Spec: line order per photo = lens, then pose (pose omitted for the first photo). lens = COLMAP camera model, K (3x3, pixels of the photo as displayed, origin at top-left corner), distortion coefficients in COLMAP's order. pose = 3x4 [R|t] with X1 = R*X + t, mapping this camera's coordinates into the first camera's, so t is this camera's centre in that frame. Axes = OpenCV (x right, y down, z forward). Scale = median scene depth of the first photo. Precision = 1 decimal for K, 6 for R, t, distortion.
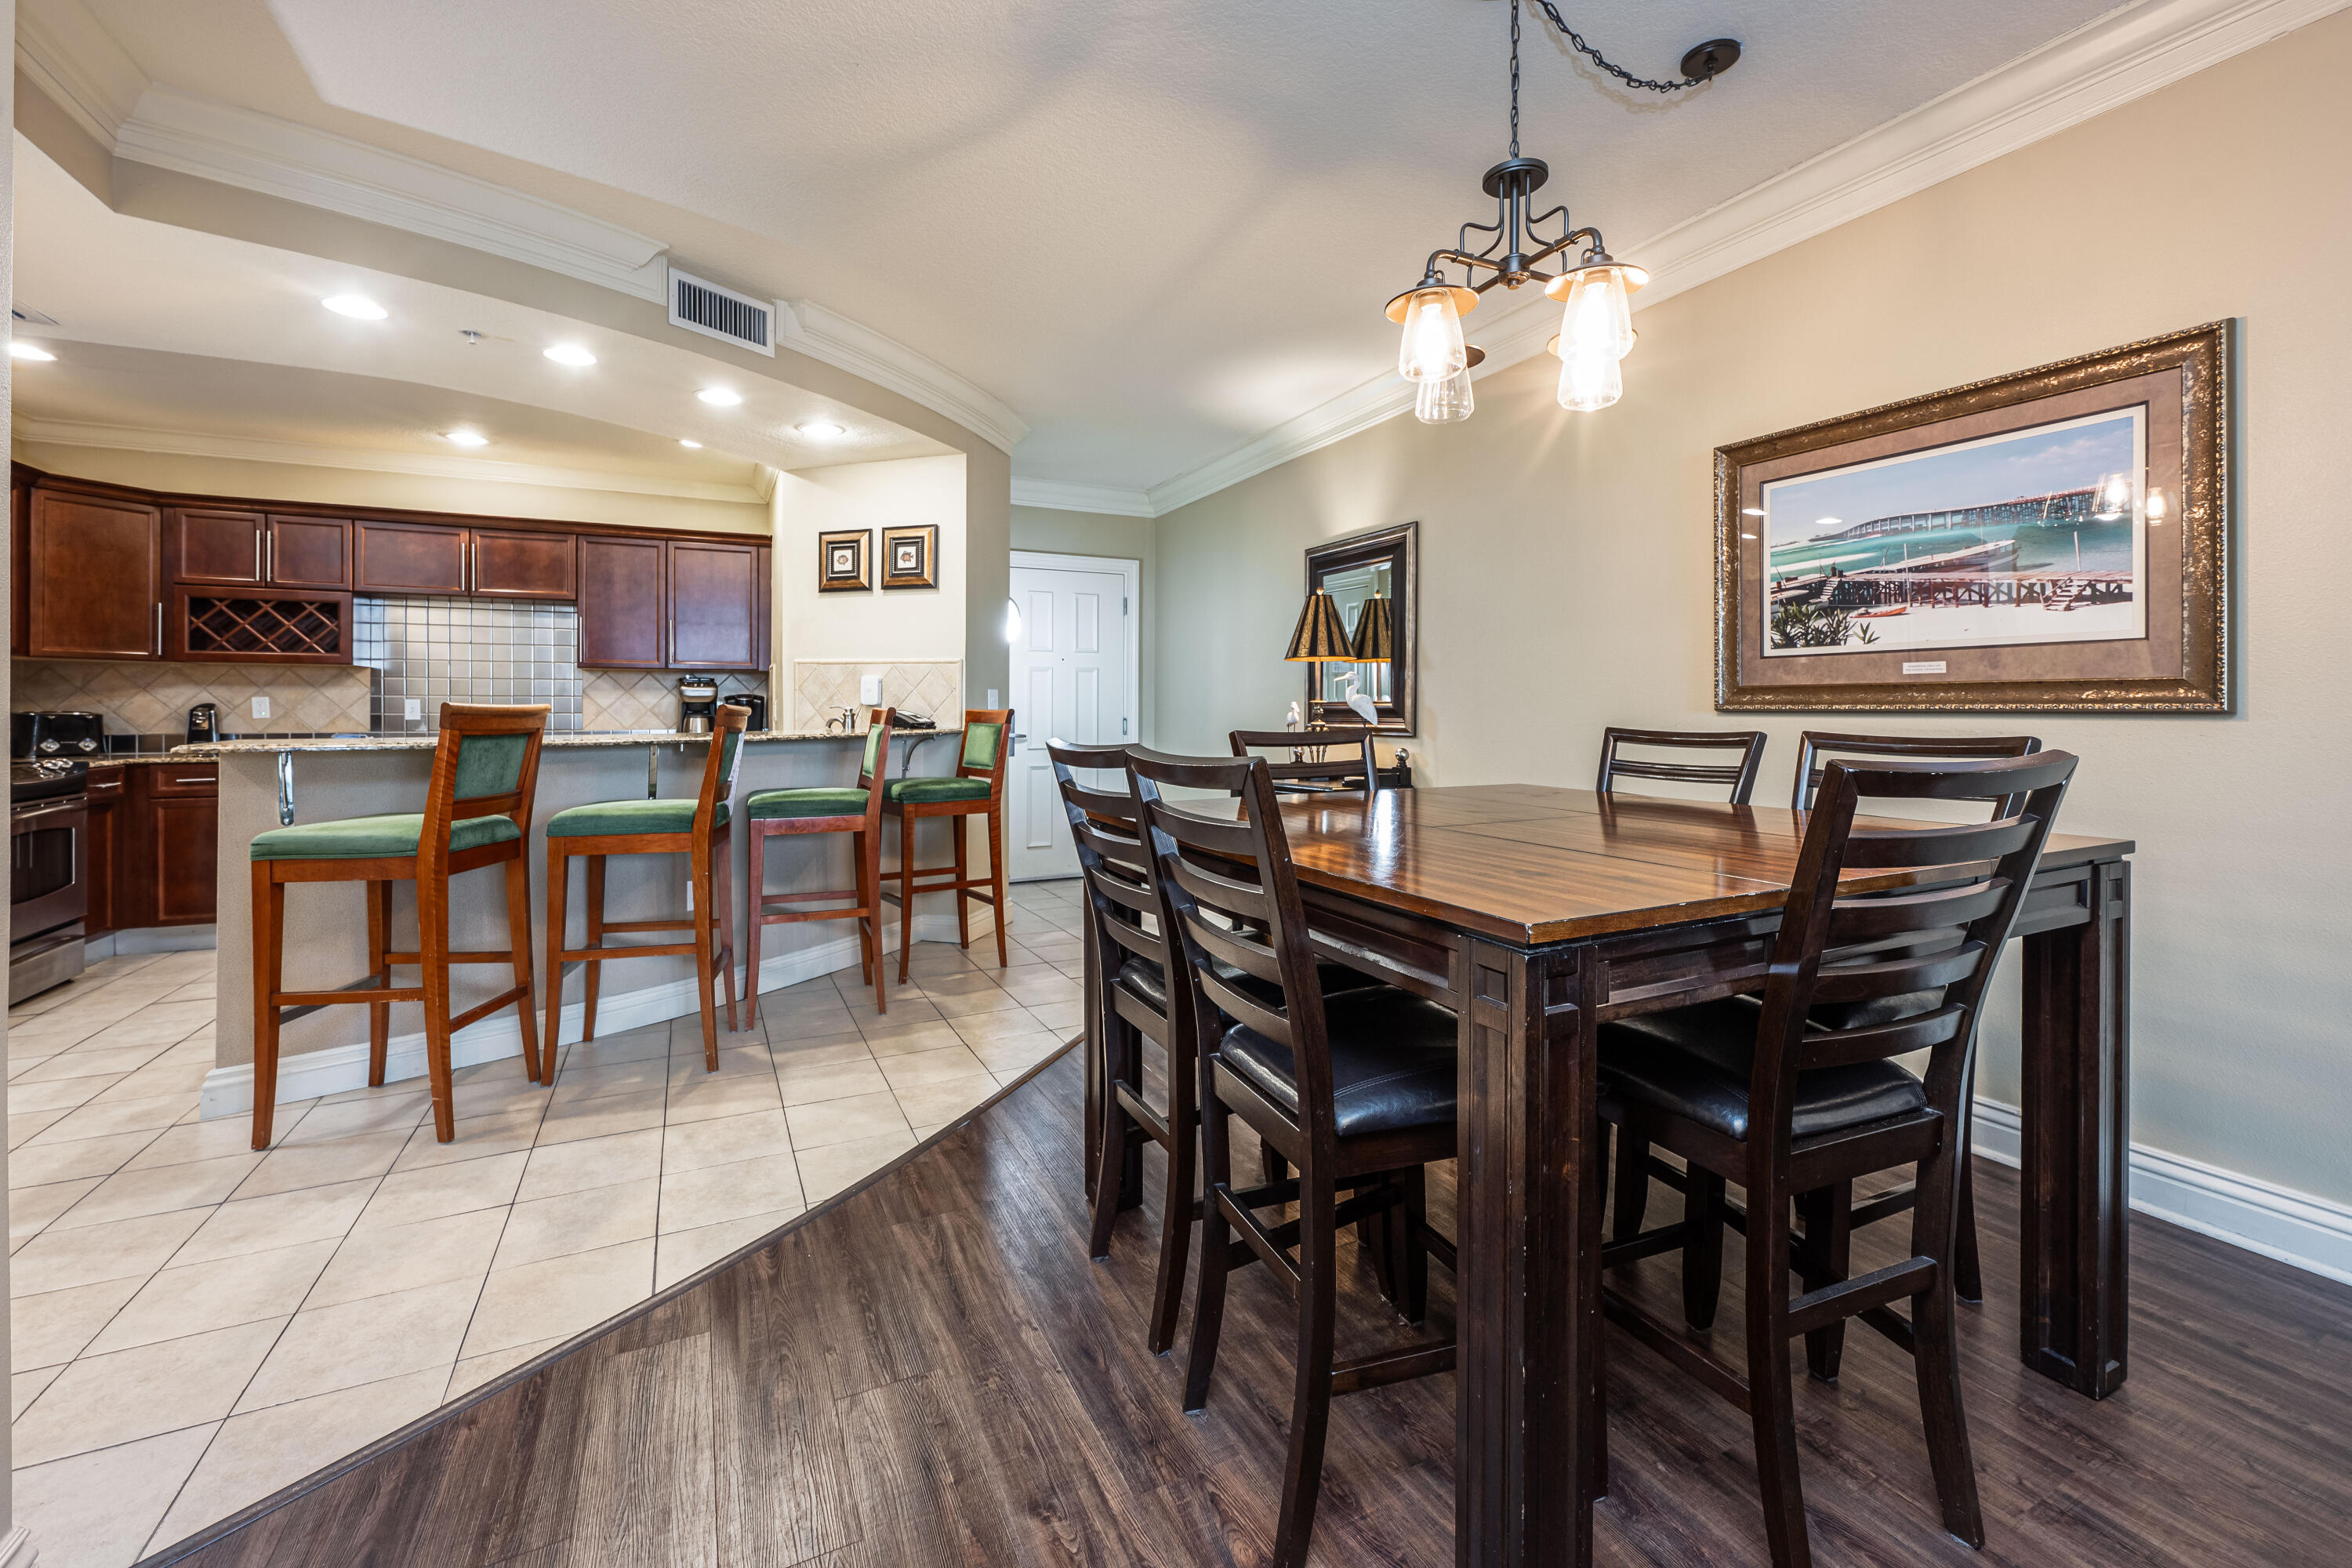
lens RADIAL K [[947.4, 0, 1160.2], [0, 947.4, 700.5], [0, 0, 1]] dist [-0.006440, 0.001041]
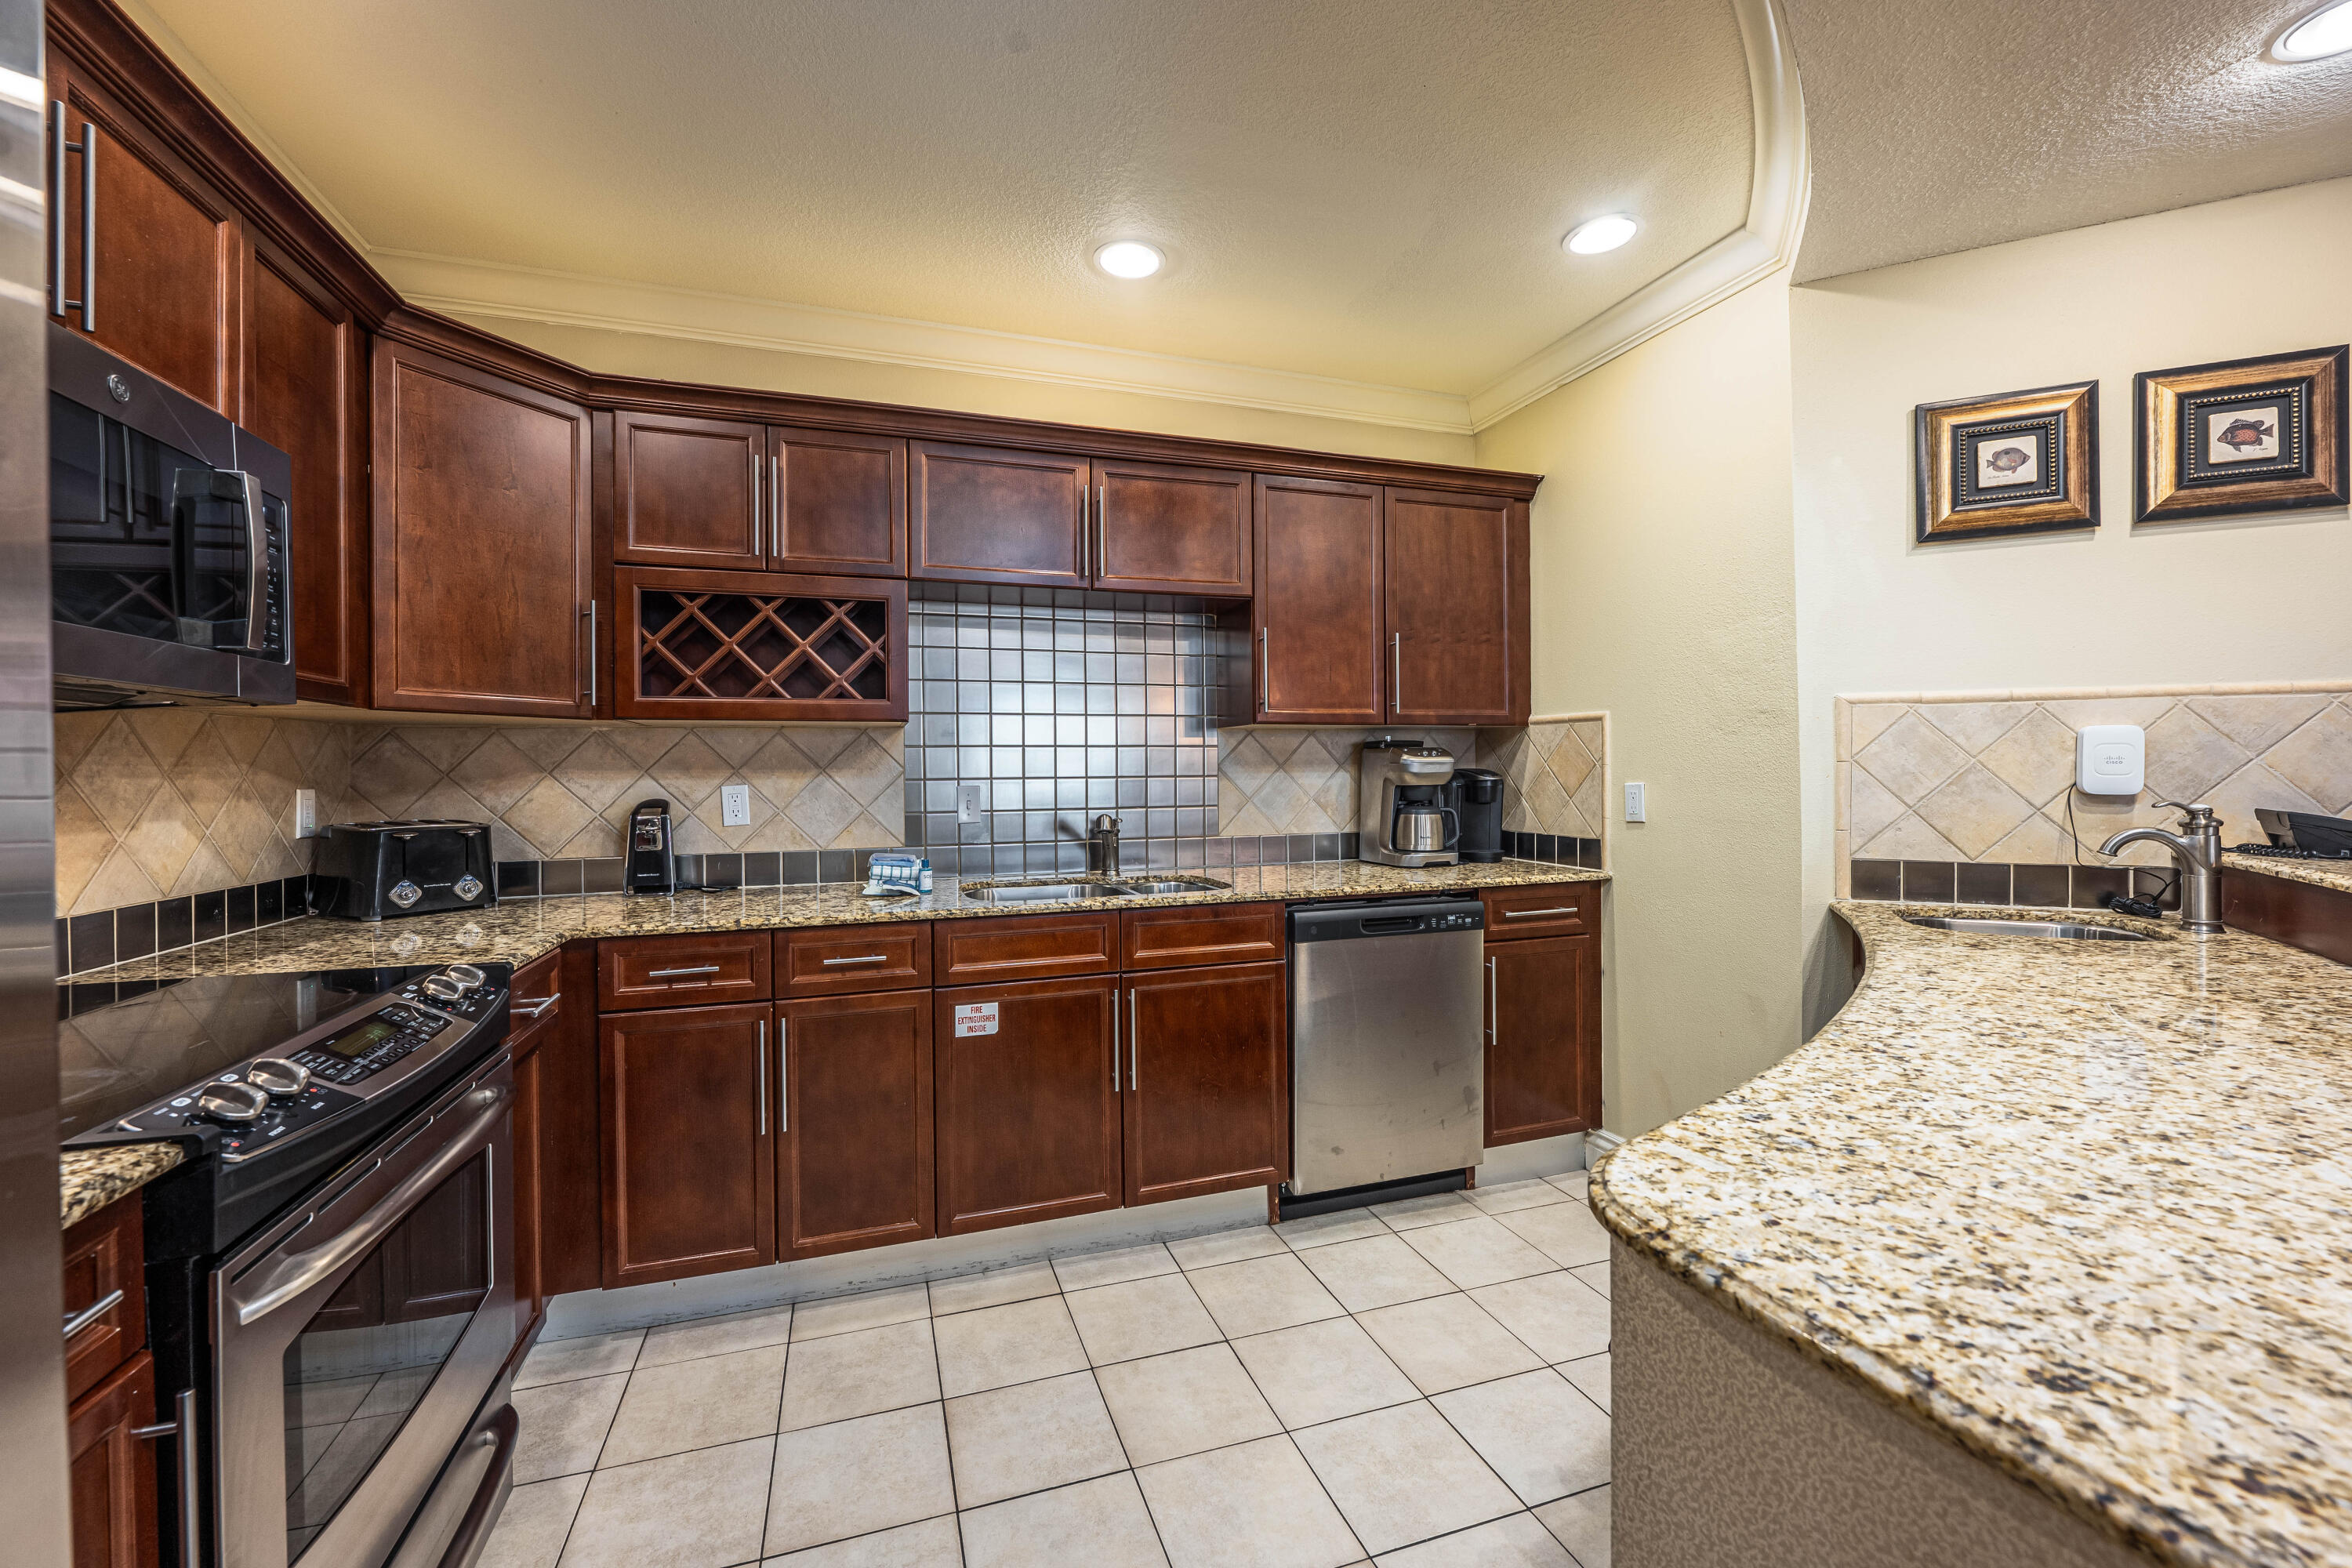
lens RADIAL K [[947.4, 0, 1180.6], [0, 947.4, 767.2], [0, 0, 1]] dist [-0.006440, 0.001041]
pose [[0.990925, -0.010504, -0.134003, -0.677375], [0.010809, 0.999940, 0.001549, -0.013279], [0.133978, -0.002983, 0.990980, 0.538846]]
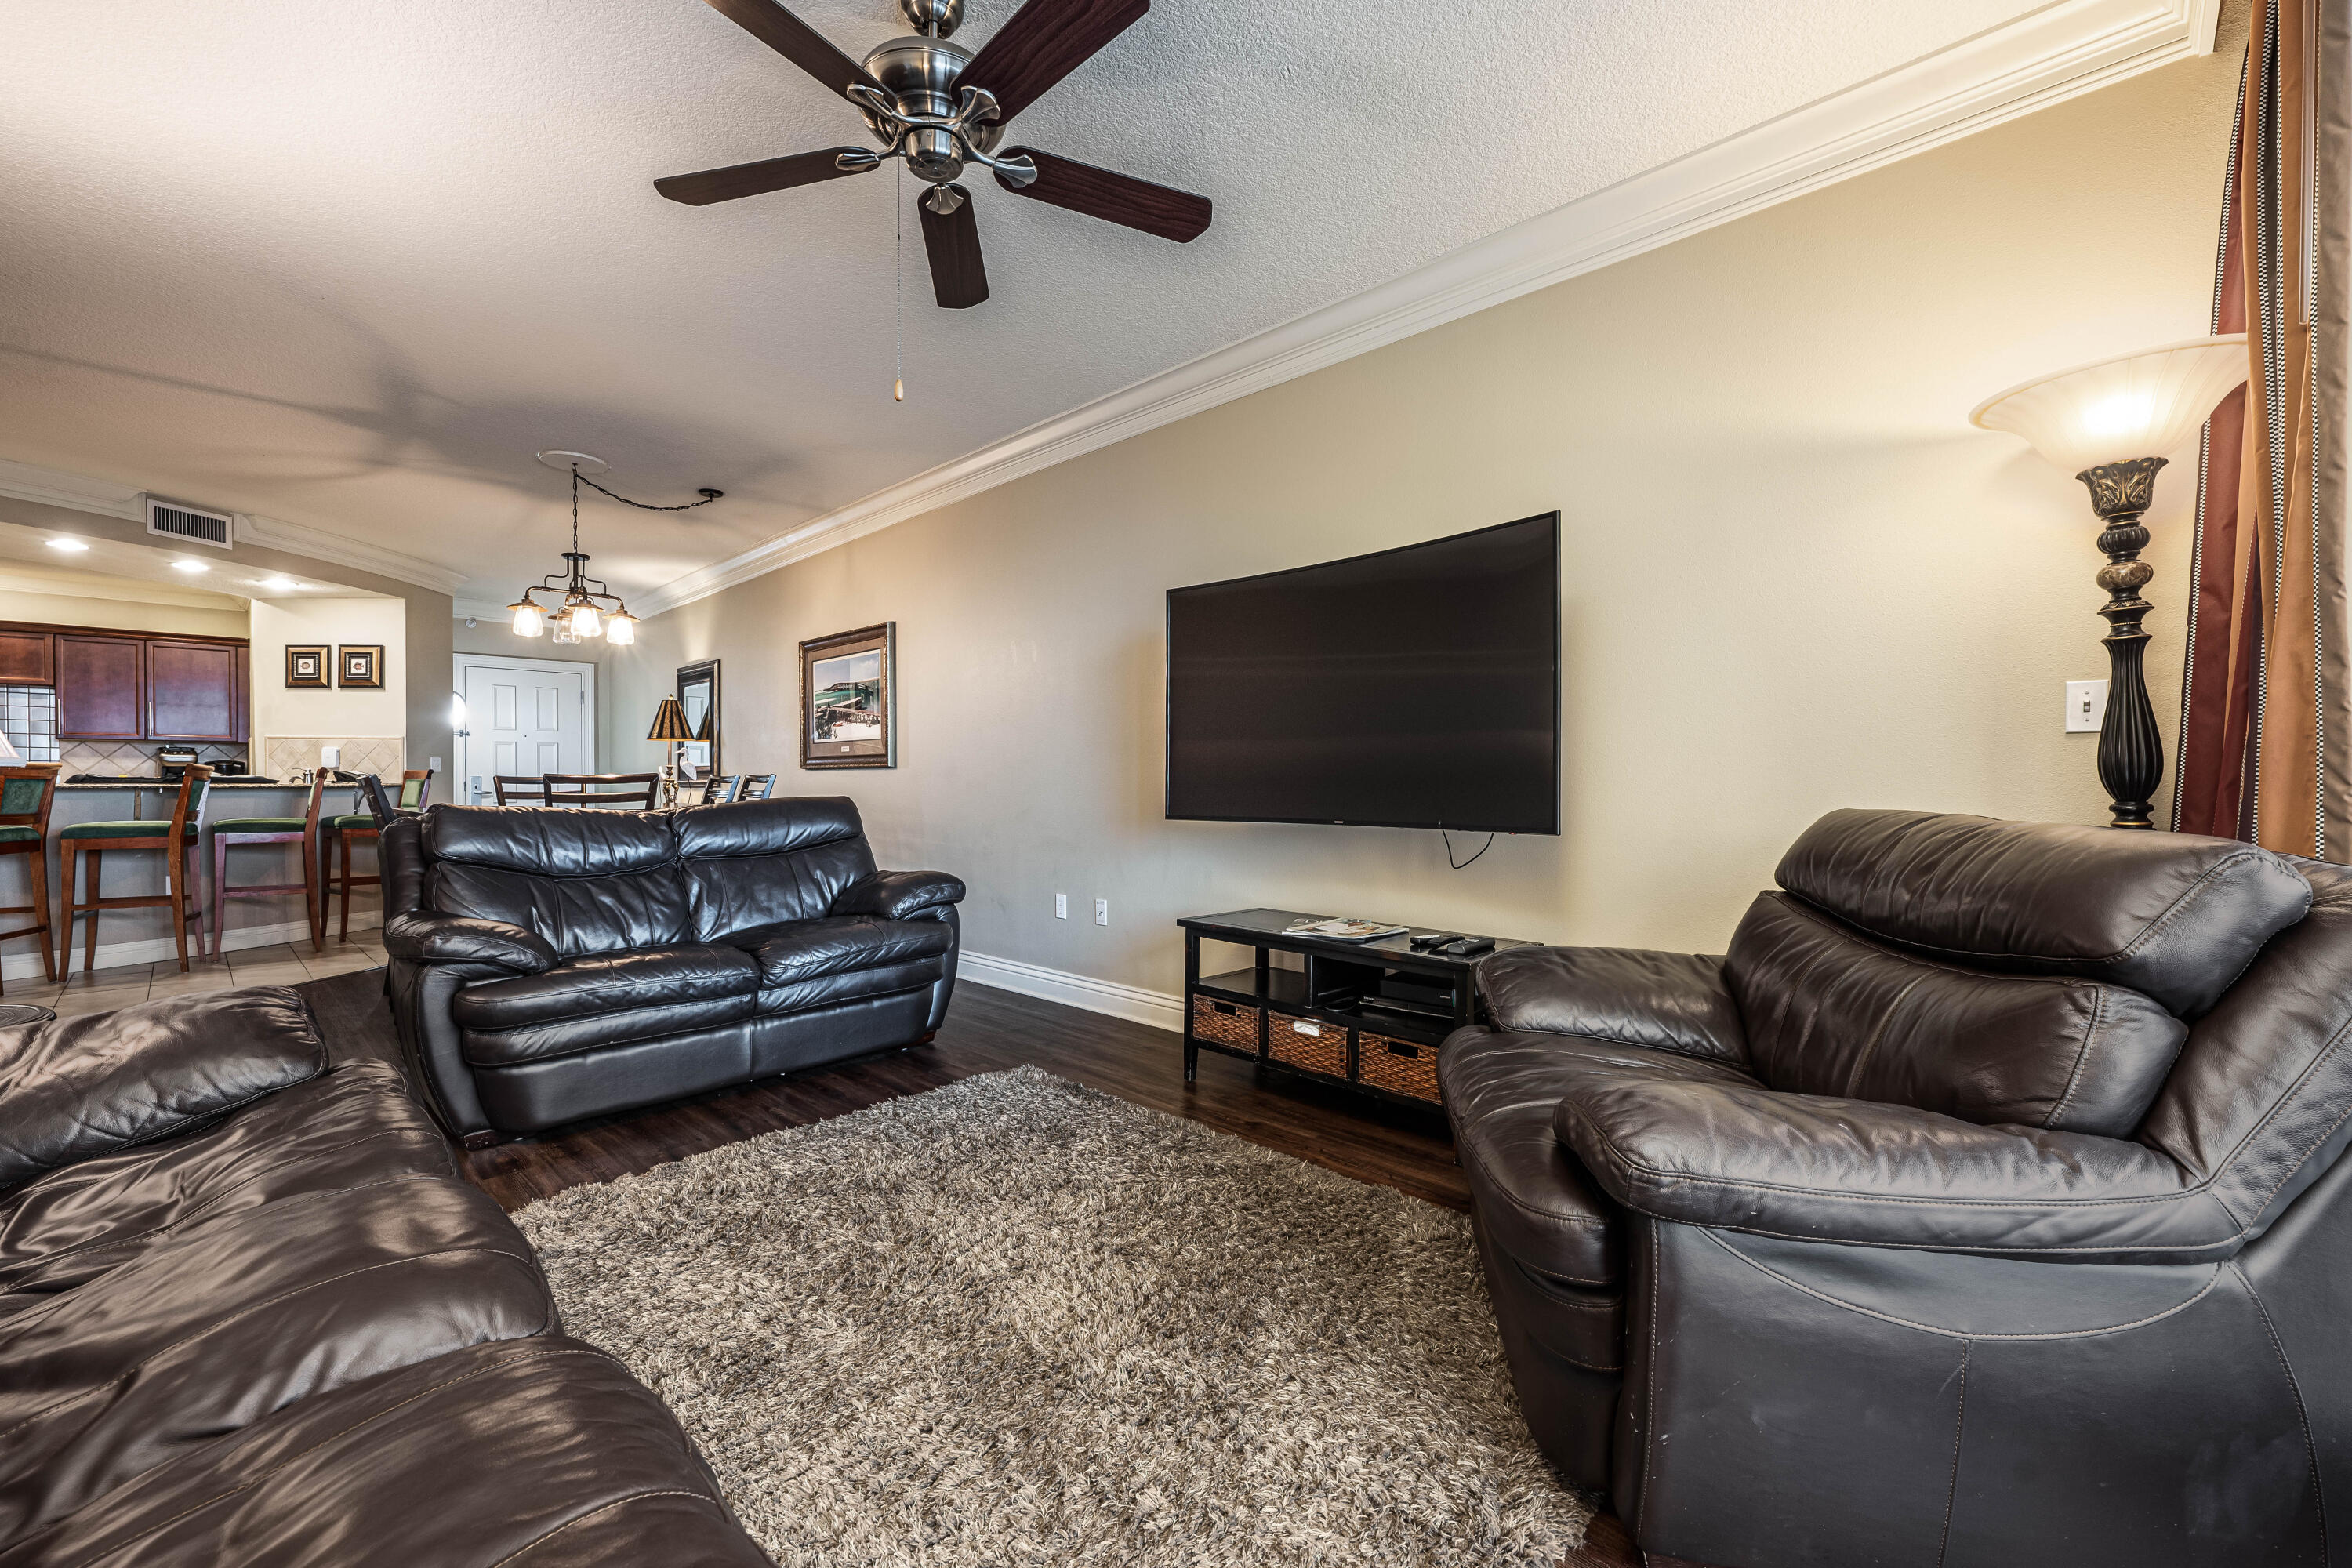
lens RADIAL K [[947.4, 0, 1162.5], [0, 947.4, 780.9], [0, 0, 1]] dist [-0.006440, 0.001041]
pose [[0.941107, -0.003036, 0.338096, 0.413527], [0.000216, 0.999965, 0.008379, 0.013828], [-0.338110, -0.007813, 0.941074, -0.804312]]
